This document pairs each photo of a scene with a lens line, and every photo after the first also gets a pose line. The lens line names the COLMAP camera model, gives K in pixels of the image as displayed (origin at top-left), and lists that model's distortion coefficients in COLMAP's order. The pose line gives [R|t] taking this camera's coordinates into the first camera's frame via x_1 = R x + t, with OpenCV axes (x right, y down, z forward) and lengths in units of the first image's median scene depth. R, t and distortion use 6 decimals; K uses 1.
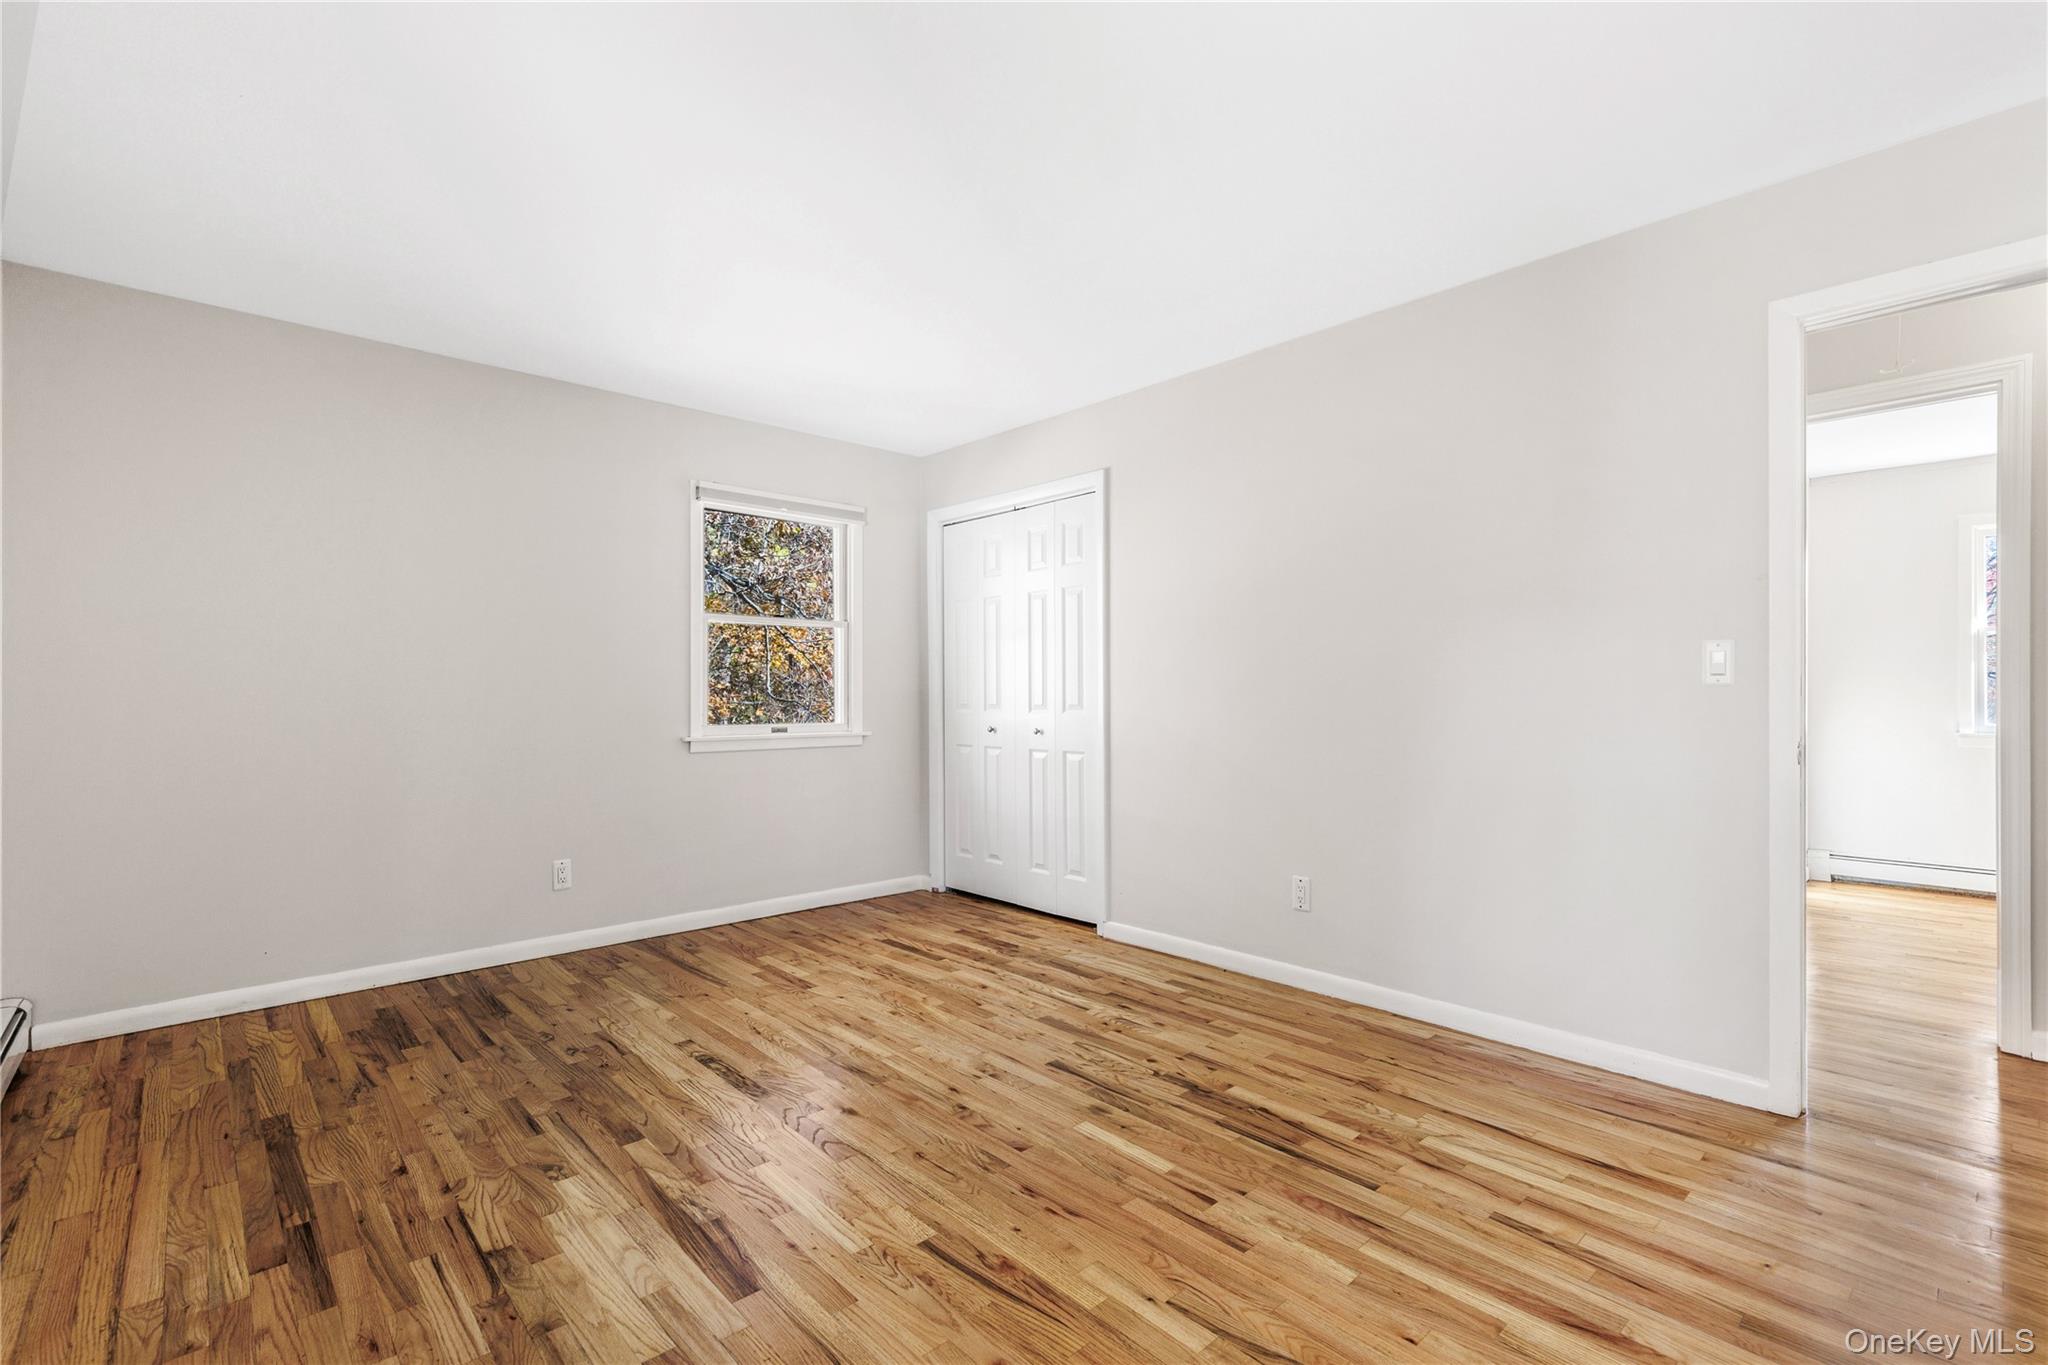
lens RADIAL K [[924.1, 0, 1038.4], [0, 924.1, 691.0], [0, 0, 1]] dist [0.010206, -0.002572]
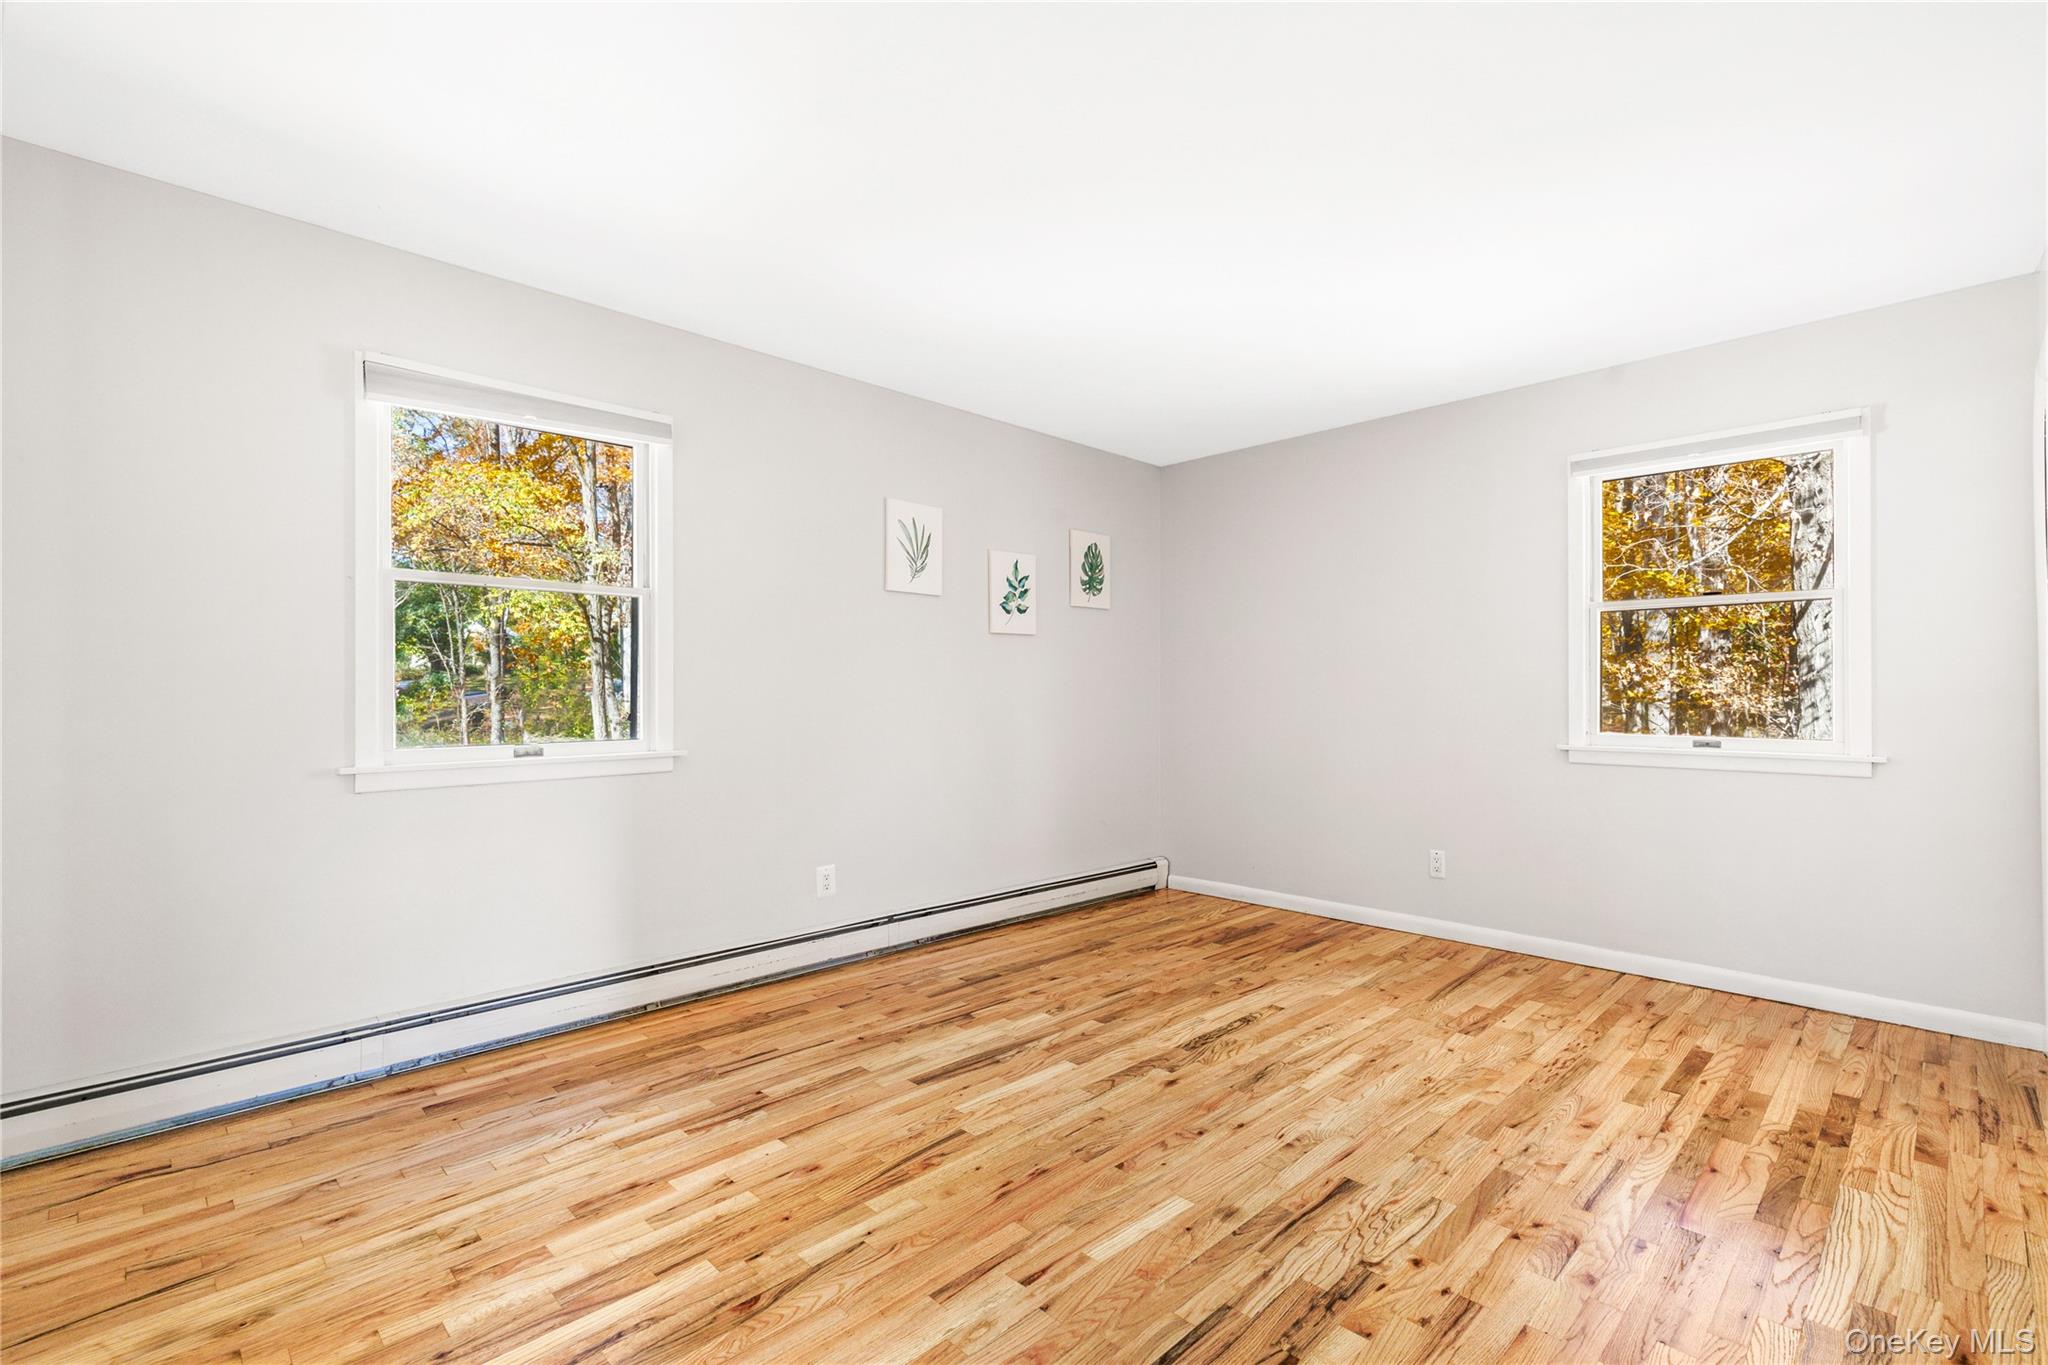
lens RADIAL K [[924.1, 0, 1038.4], [0, 924.1, 686.1], [0, 0, 1]] dist [0.010206, -0.002572]
pose [[0.033371, -0.005799, -0.999426, 0.720220], [0.001171, 0.999983, -0.005763, -0.002341], [0.999442, -0.000978, 0.033377, 0.668429]]
